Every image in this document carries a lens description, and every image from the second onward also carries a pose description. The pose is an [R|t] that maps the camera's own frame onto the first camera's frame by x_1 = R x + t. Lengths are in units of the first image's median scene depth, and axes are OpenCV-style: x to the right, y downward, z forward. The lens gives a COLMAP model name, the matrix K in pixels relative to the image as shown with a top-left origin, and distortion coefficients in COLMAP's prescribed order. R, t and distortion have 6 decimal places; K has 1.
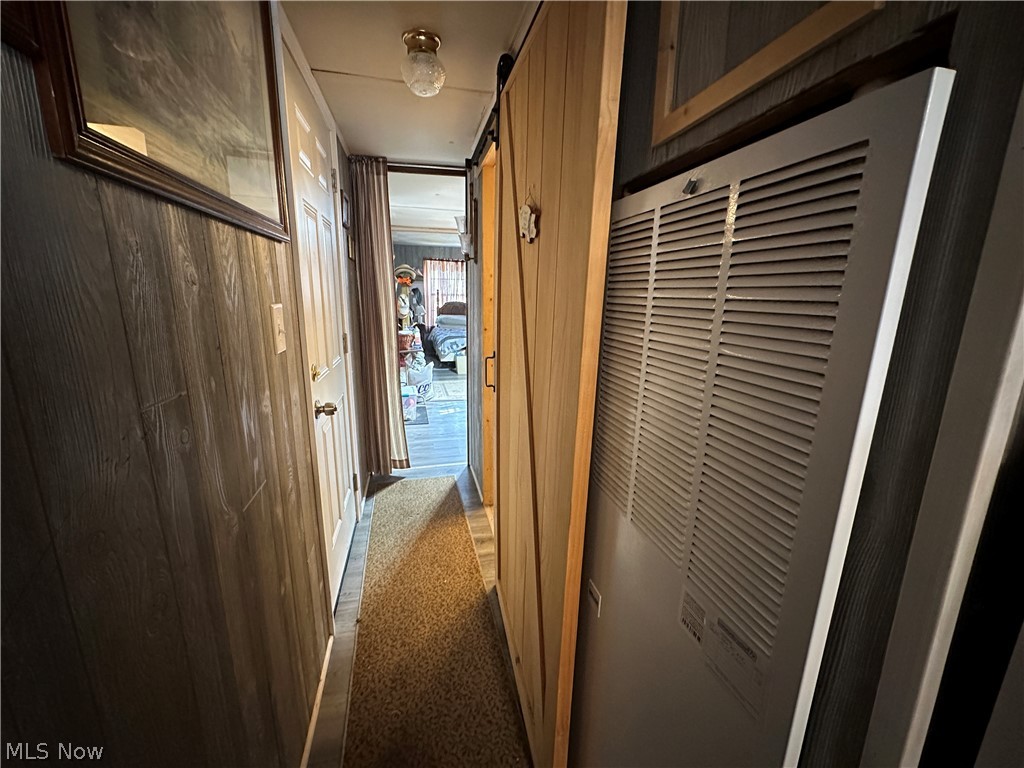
lens RADIAL K [[407.6, 0, 512.9], [0, 407.6, 385.2], [0, 0, 1]] dist [-0.004343, 0.000513]
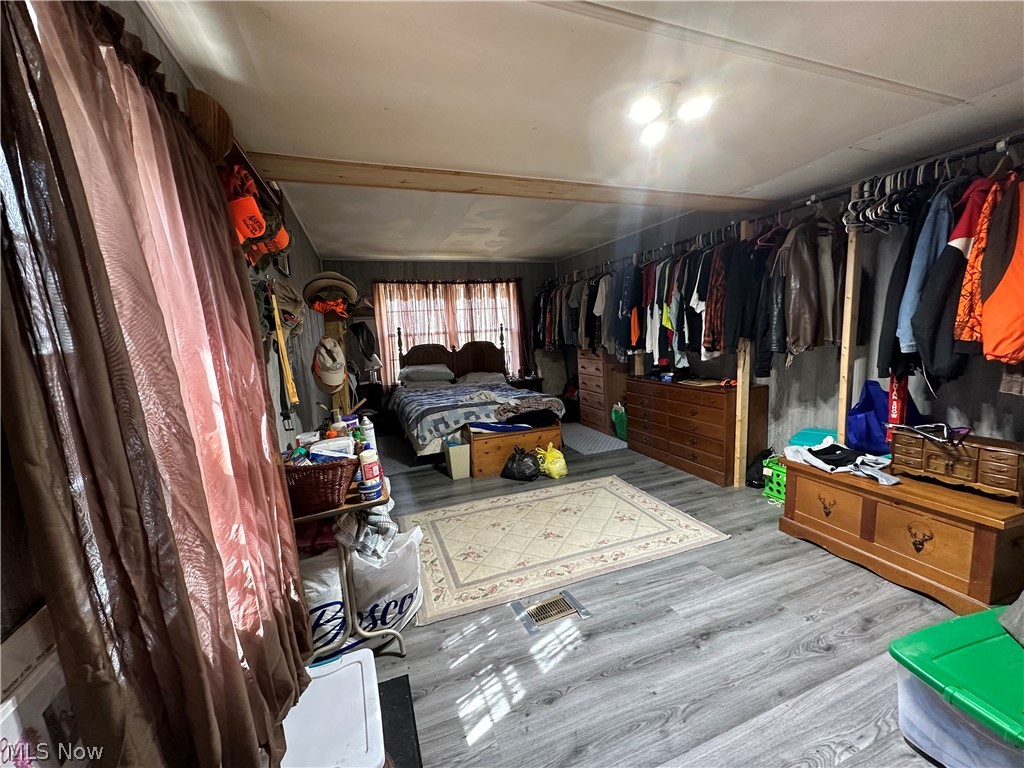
lens RADIAL K [[407.6, 0, 510.8], [0, 407.6, 382.4], [0, 0, 1]] dist [-0.004343, 0.000513]
pose [[0.991693, -0.081272, 0.099698, -0.083880], [0.089930, 0.992257, -0.085662, -0.081681], [-0.091964, 0.093917, 0.991323, 0.371677]]
